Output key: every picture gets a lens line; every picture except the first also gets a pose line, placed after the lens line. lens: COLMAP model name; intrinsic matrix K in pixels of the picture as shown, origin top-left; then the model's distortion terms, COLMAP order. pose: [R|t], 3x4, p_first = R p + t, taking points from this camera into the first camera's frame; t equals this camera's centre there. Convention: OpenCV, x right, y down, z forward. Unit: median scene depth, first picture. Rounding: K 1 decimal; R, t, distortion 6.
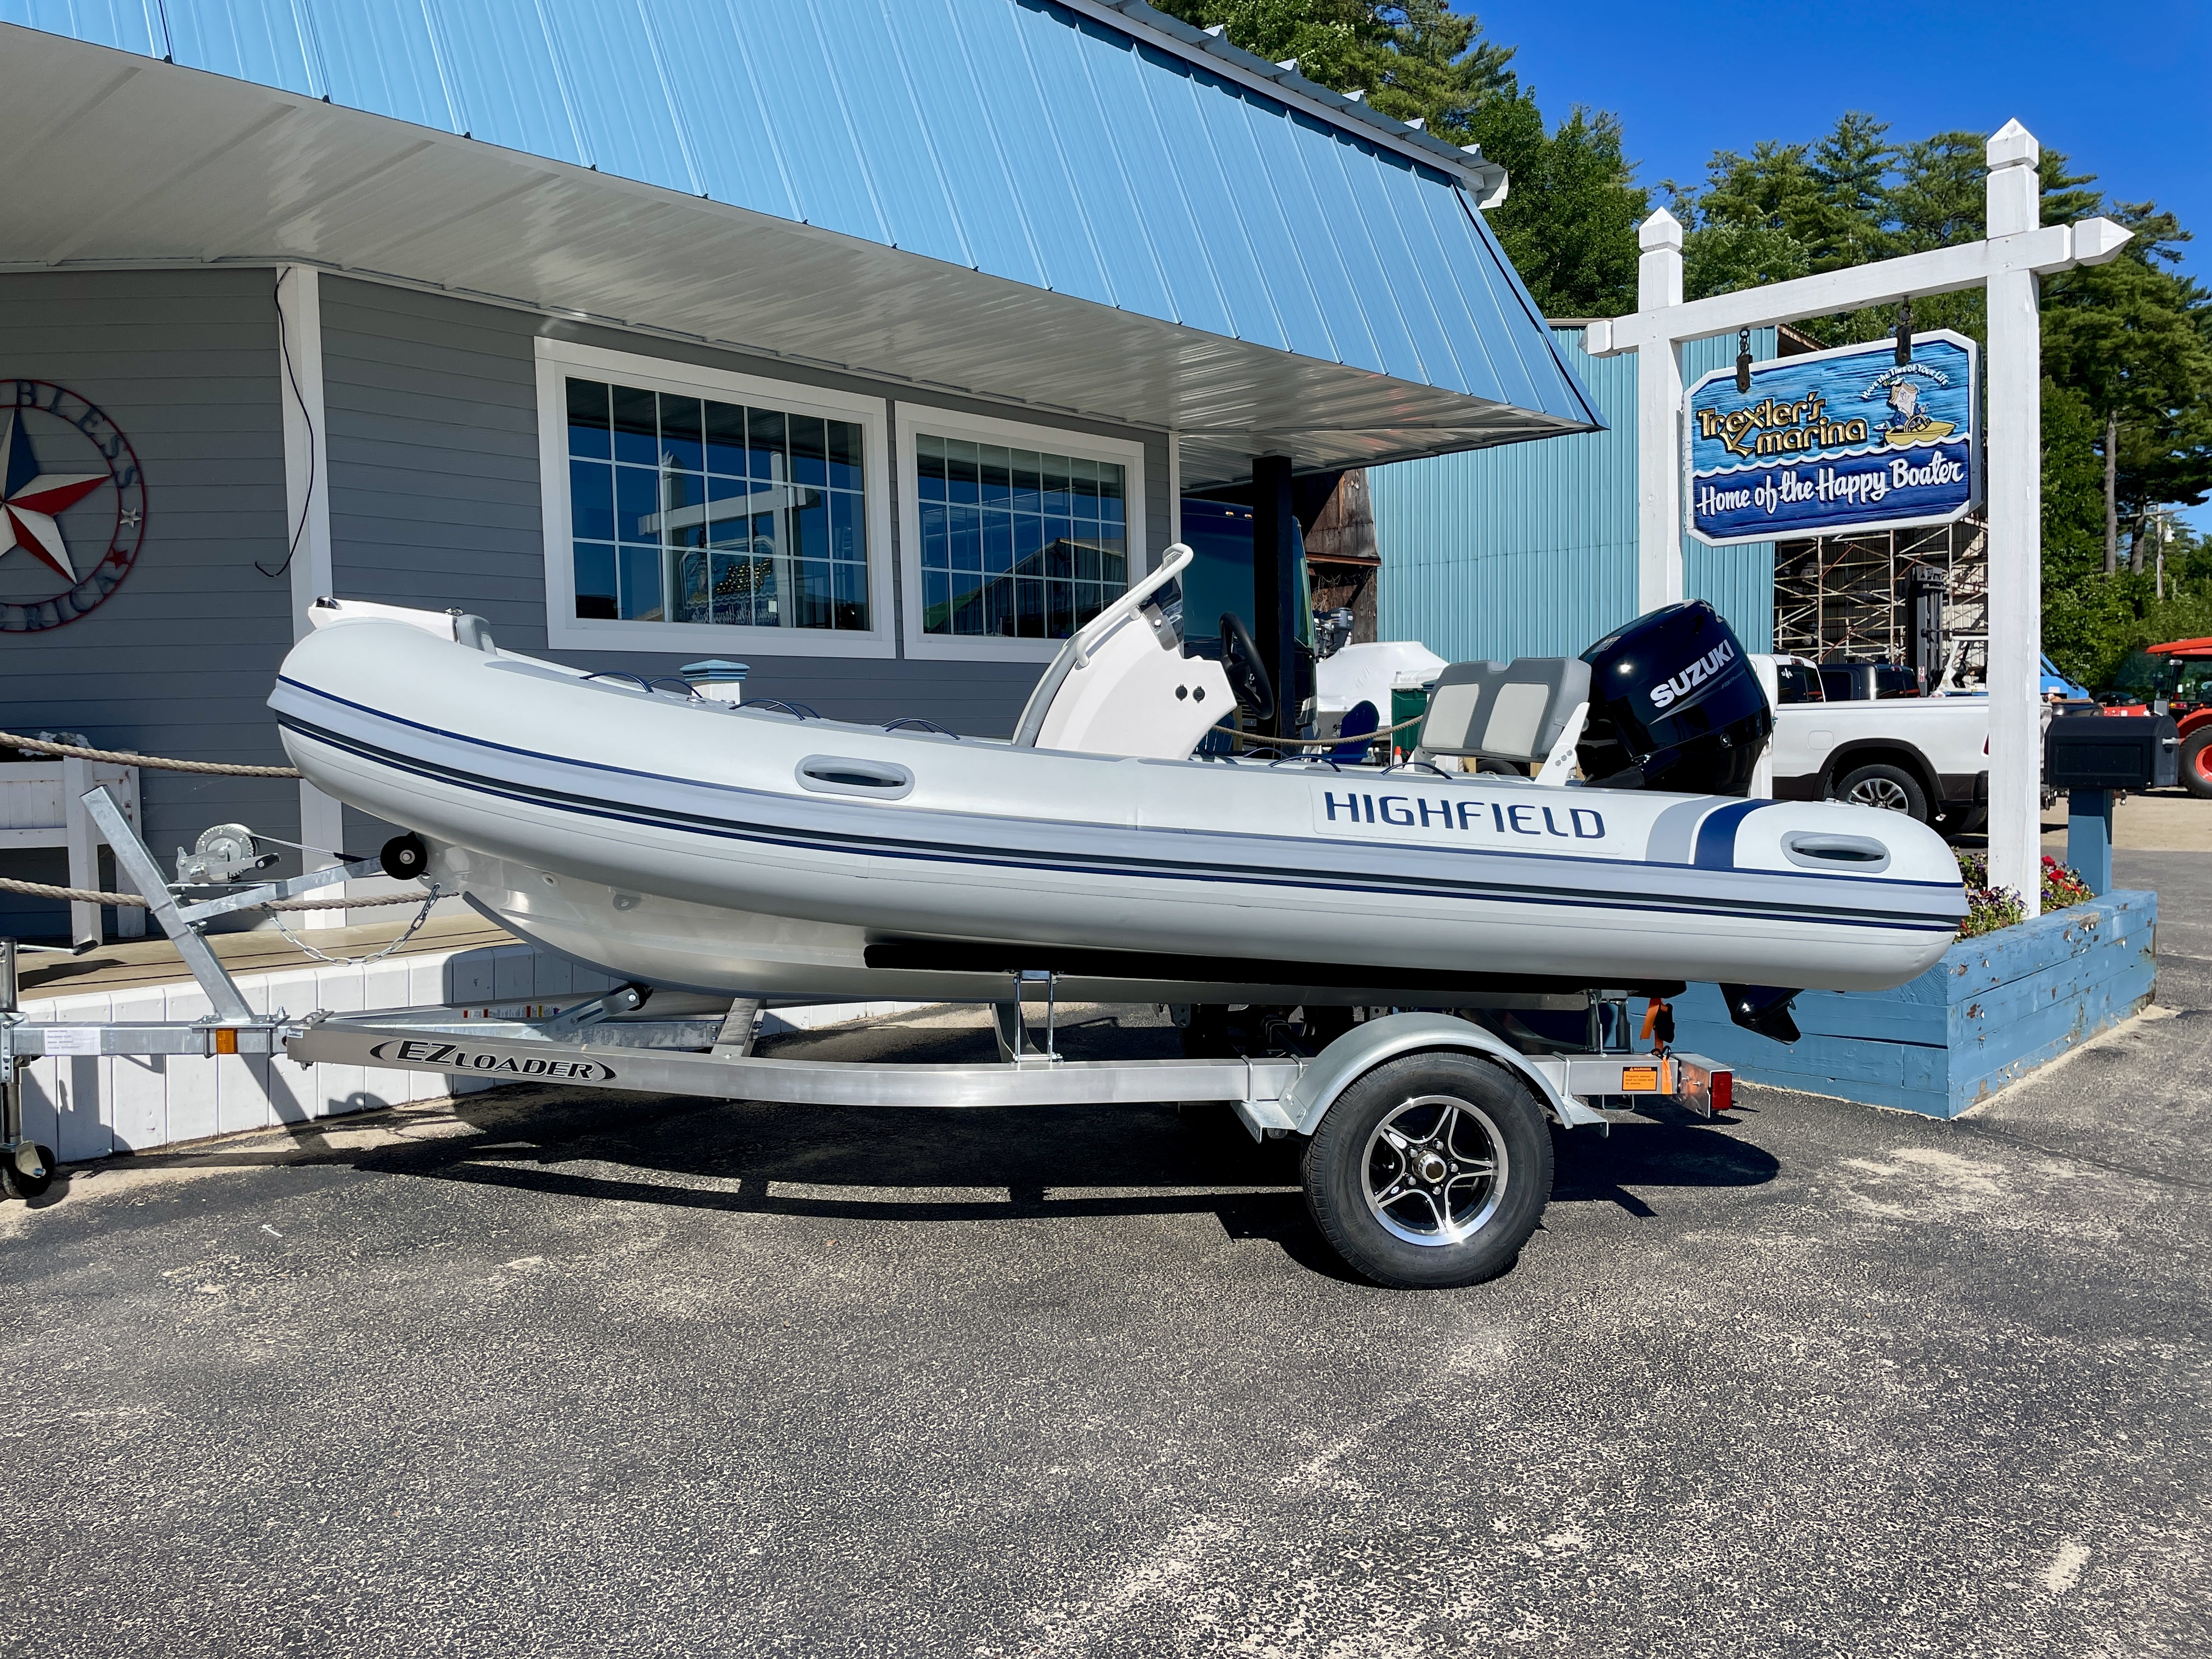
lens RADIAL K [[1655.0, 0, 1107.1], [0, 1655.0, 819.2], [0, 0, 1]] dist [0.078047, -0.096857]
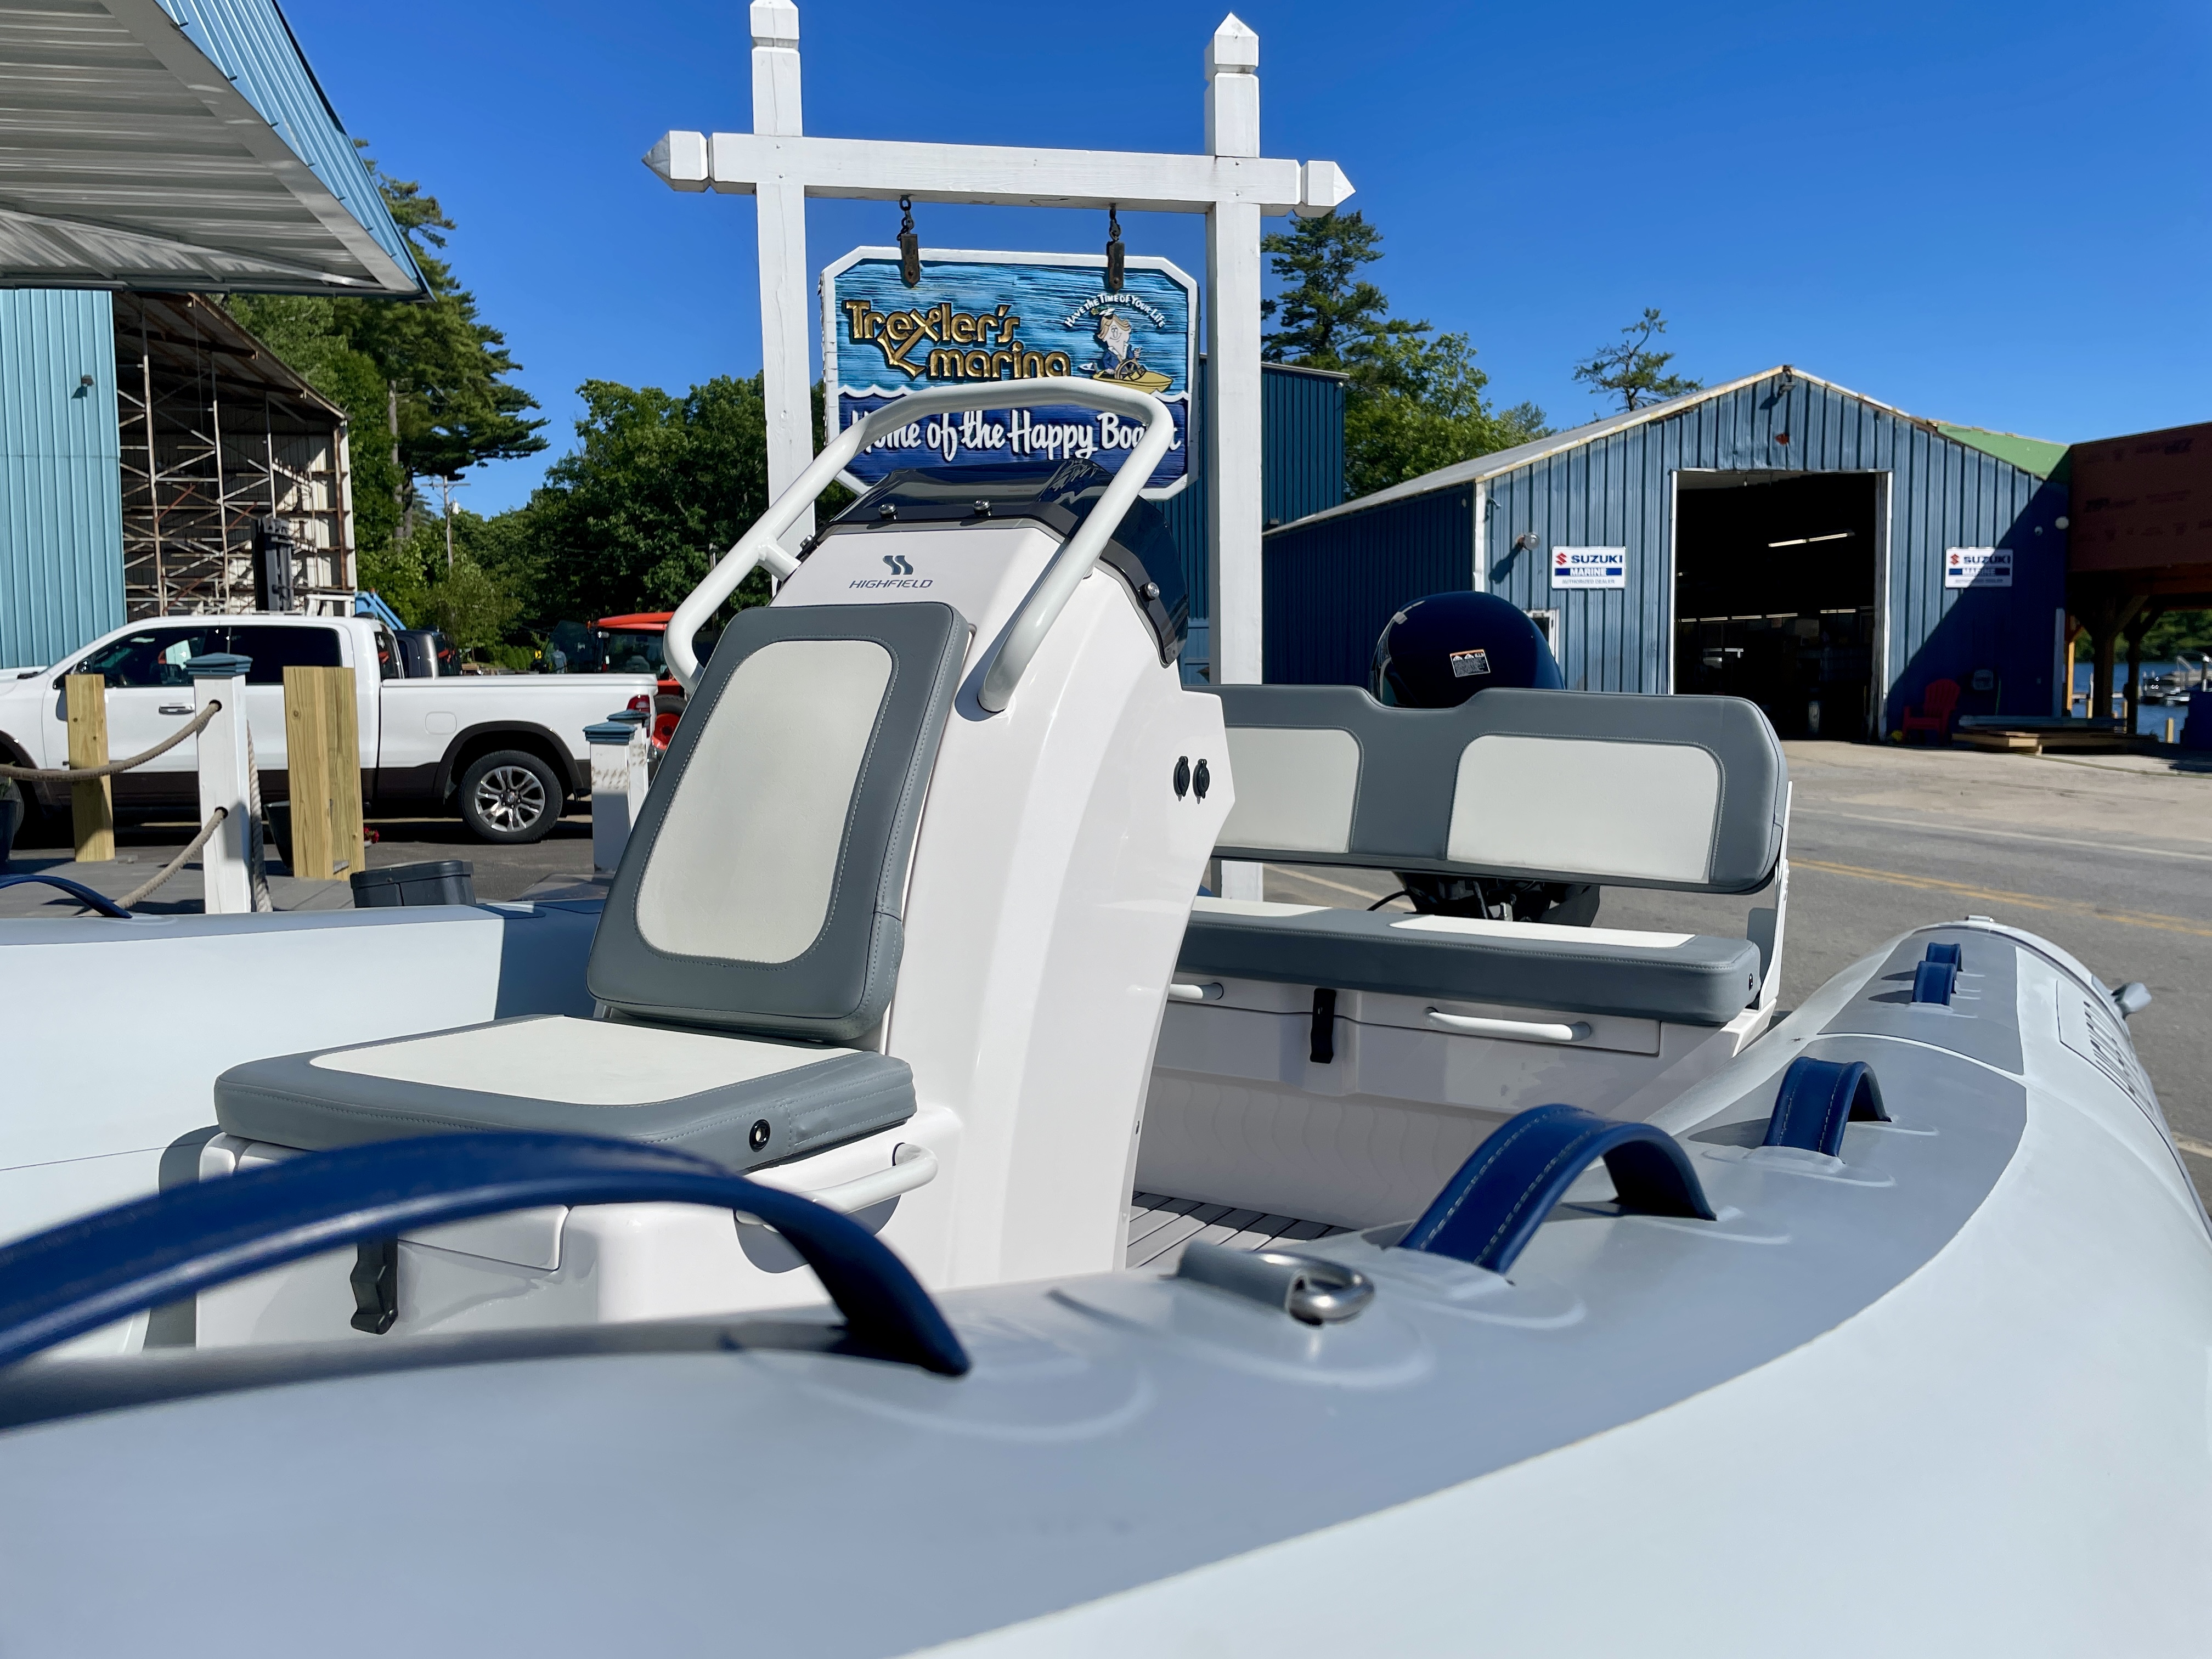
lens RADIAL K [[1655.0, 0, 1112.7], [0, 1655.0, 832.4], [0, 0, 1]] dist [0.078047, -0.096857]
pose [[0.568181, -0.069887, 0.819931, -0.178850], [0.041449, 0.997553, 0.056304, -0.055721], [-0.821859, 0.001995, 0.569687, 0.514637]]
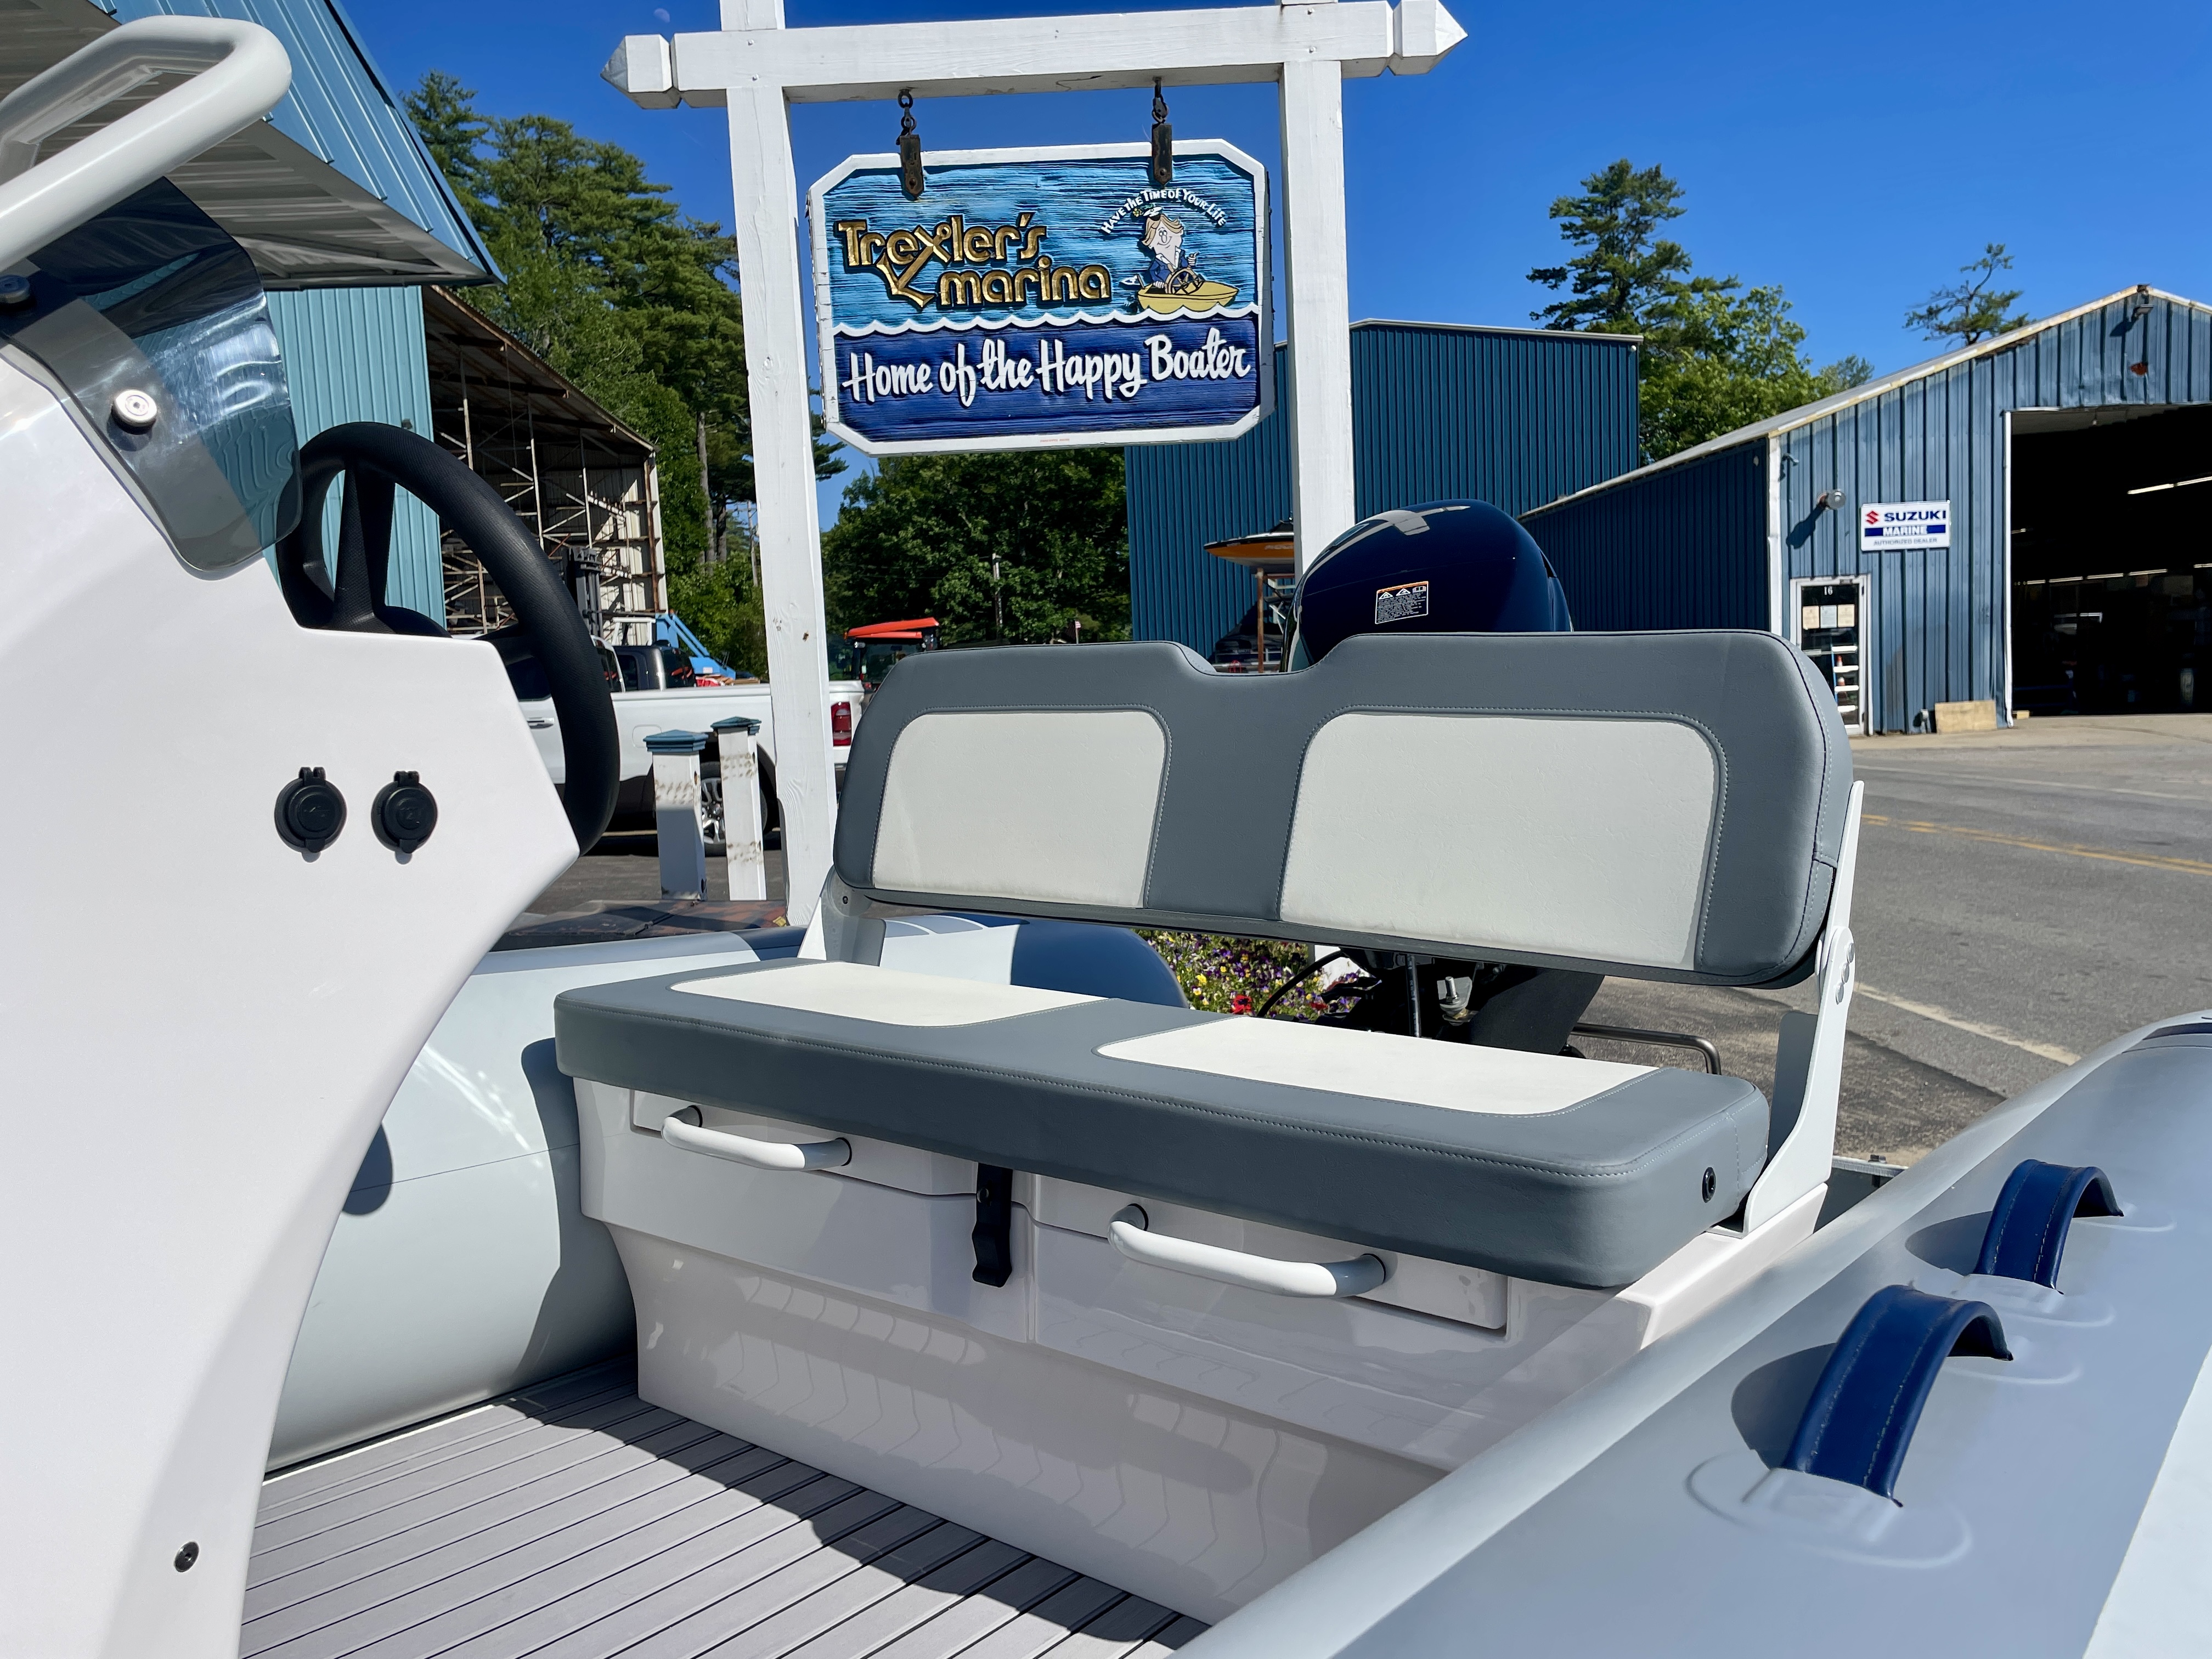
lens RADIAL K [[1655.0, 0, 1109.2], [0, 1655.0, 838.2], [0, 0, 1]] dist [0.078047, -0.096857]
pose [[0.705251, -0.083403, 0.704035, -0.015018], [0.067156, 0.996450, 0.050773, -0.049992], [-0.705770, 0.011472, 0.708348, 0.522026]]
